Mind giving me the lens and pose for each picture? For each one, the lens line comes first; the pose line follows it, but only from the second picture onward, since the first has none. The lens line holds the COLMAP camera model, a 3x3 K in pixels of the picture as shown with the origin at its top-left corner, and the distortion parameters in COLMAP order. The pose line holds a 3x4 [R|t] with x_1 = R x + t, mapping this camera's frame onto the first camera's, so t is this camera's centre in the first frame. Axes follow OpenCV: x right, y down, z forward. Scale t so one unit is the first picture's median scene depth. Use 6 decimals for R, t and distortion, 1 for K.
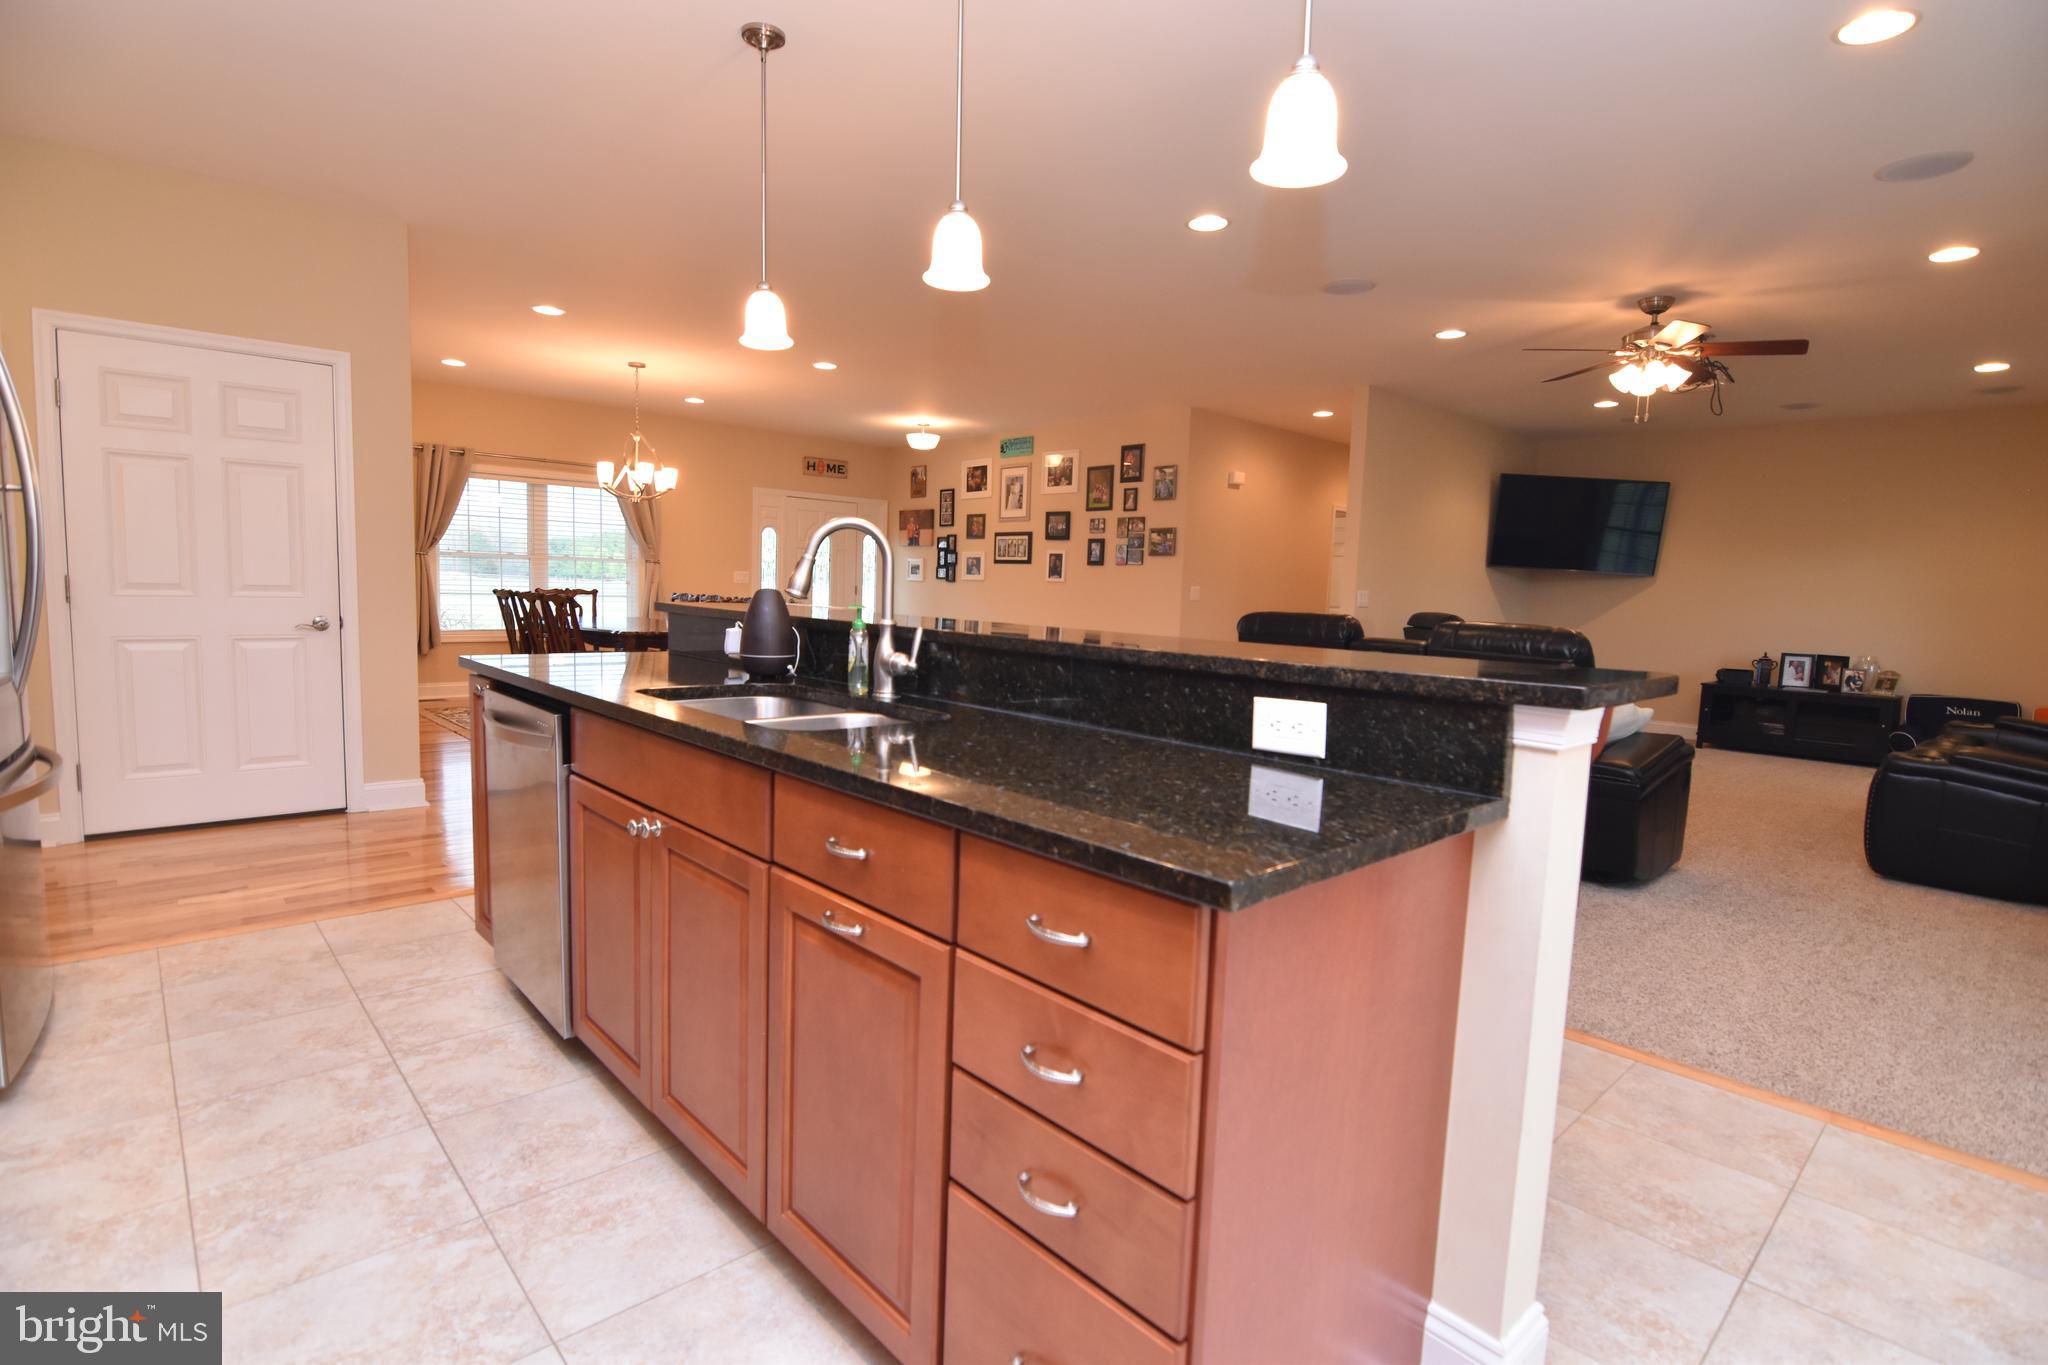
lens RADIAL K [[993.0, 0, 1033.8], [0, 993.0, 682.4], [0, 0, 1]] dist [-0.007636, -0.008363]
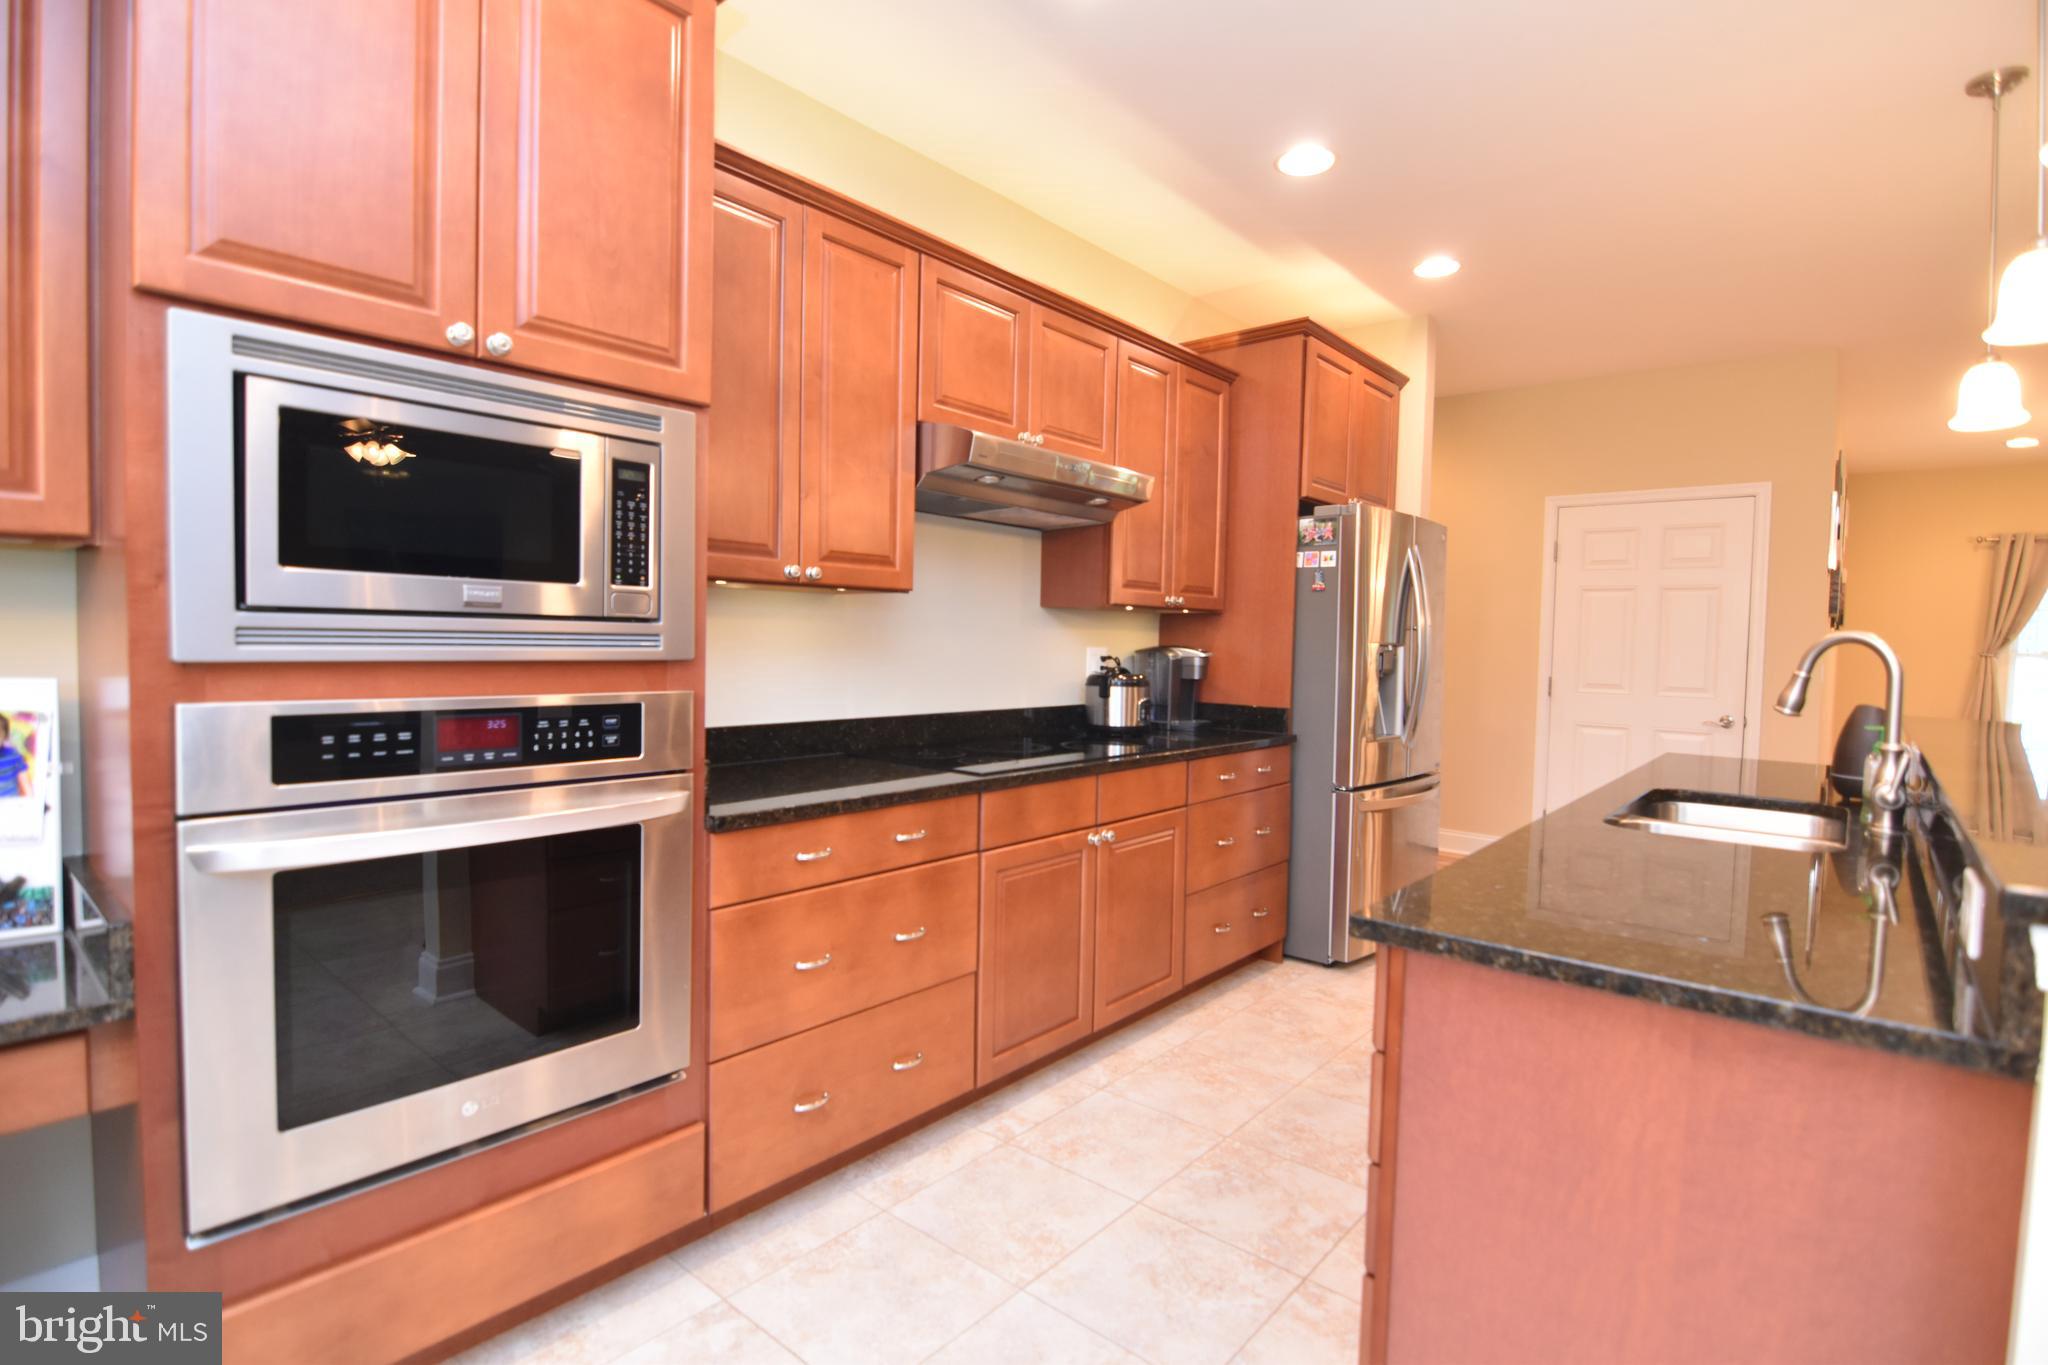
lens RADIAL K [[989.2, 0, 1031.0], [0, 989.2, 681.9], [0, 0, 1]] dist [-0.005364, -0.010545]
pose [[0.114495, 0.015284, -0.993306, 0.146814], [-0.114372, 0.993436, 0.002103, -0.007577], [0.986818, 0.113365, 0.115492, 0.033064]]
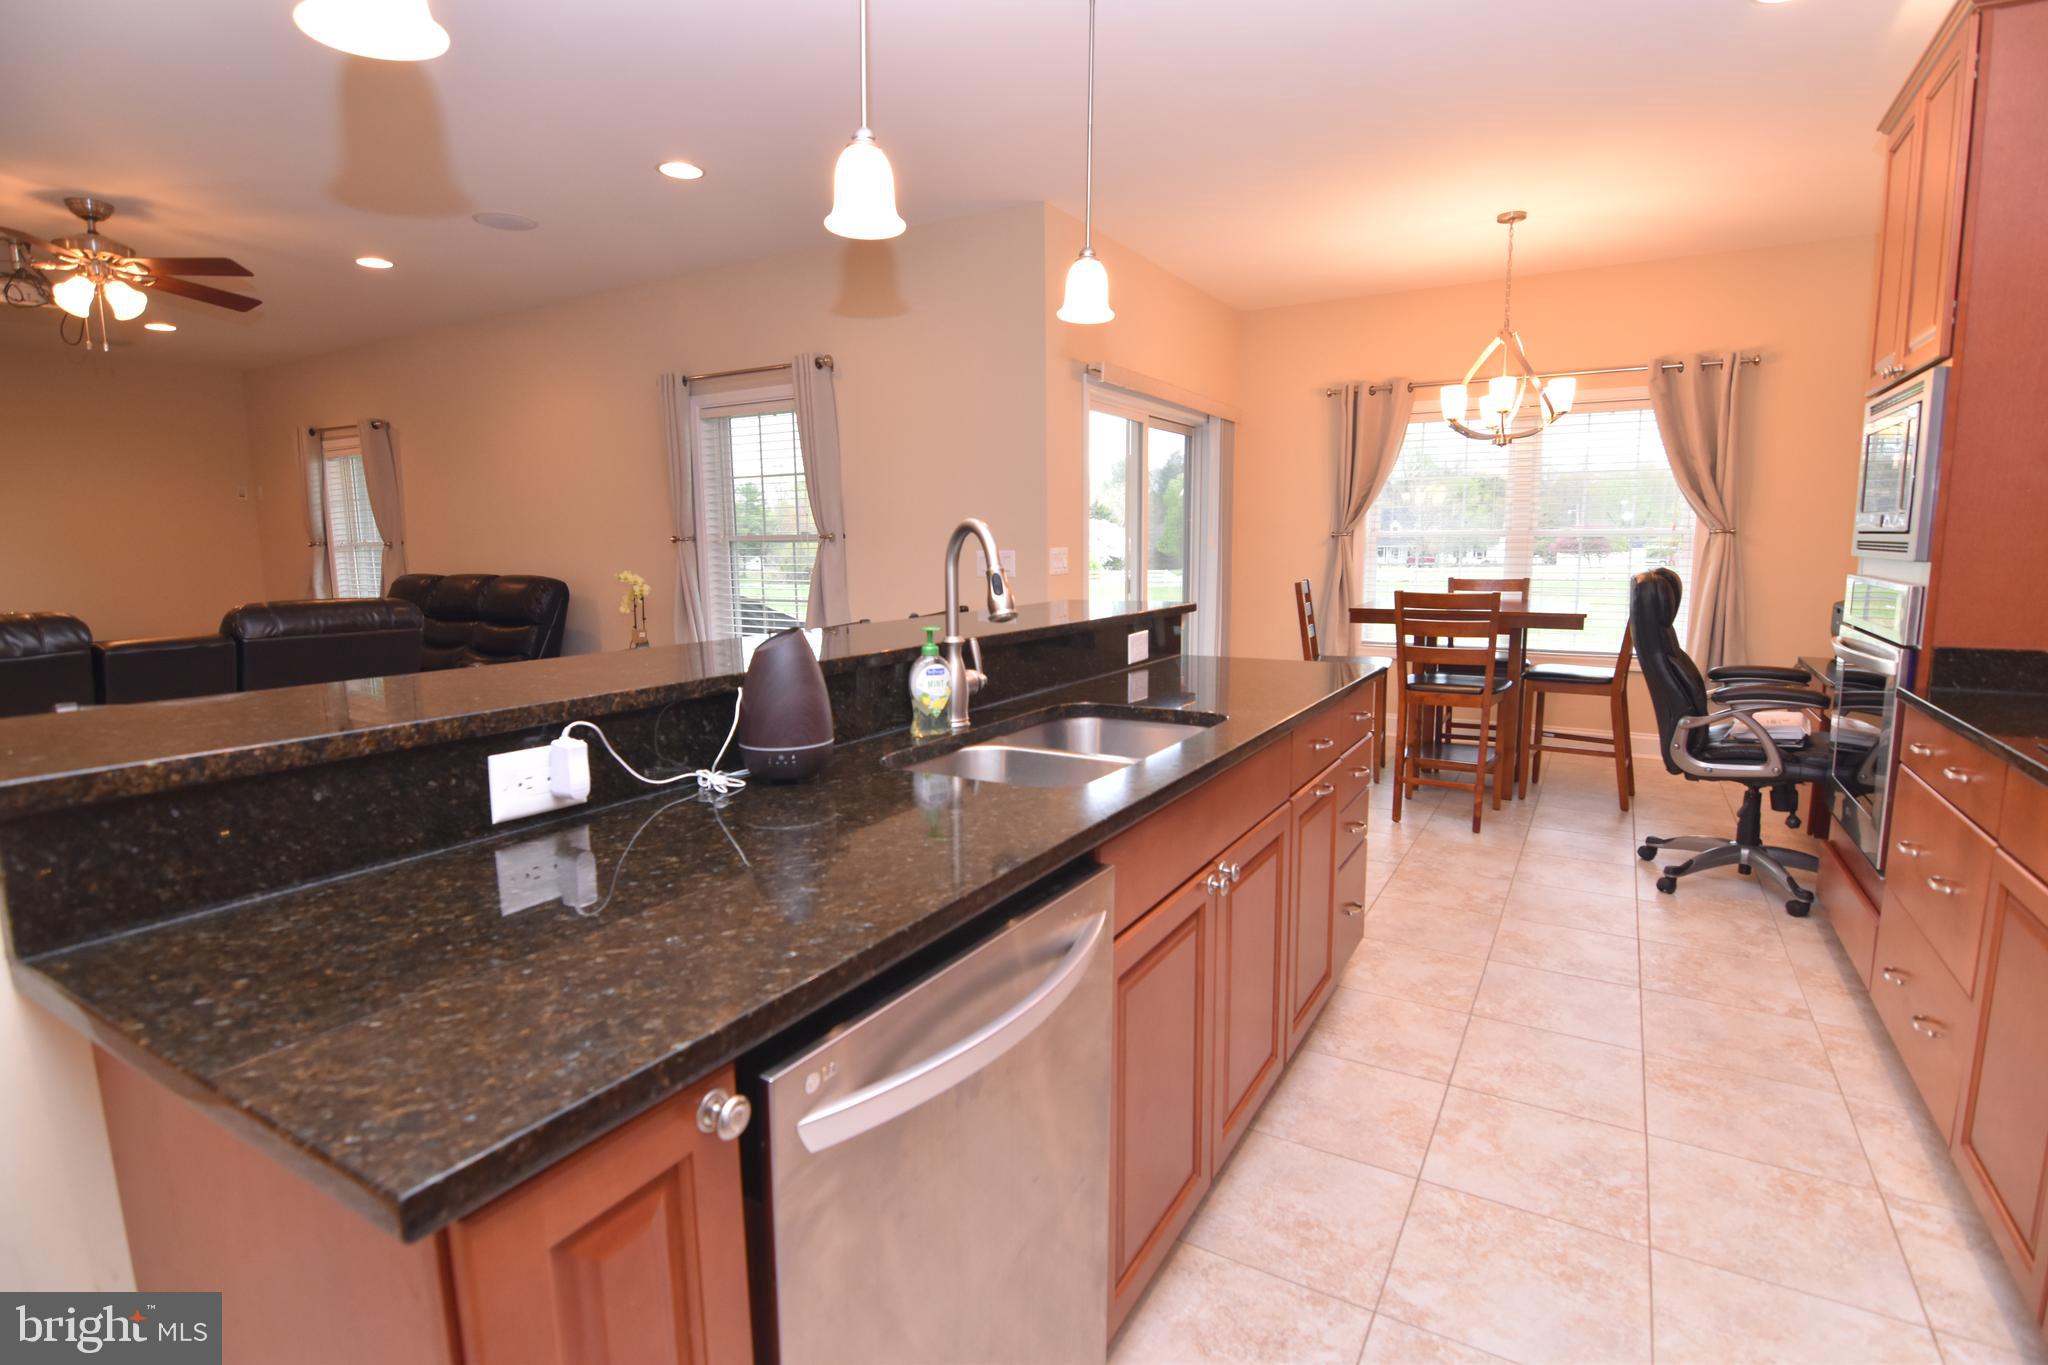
lens RADIAL K [[993.0, 0, 1033.8], [0, 993.0, 682.4], [0, 0, 1]] dist [-0.007636, -0.008363]
pose [[-0.287033, -0.166519, 0.943336, -0.232135], [0.092138, 0.975410, 0.200216, -0.044777], [-0.953479, 0.144386, -0.264632, 0.274460]]
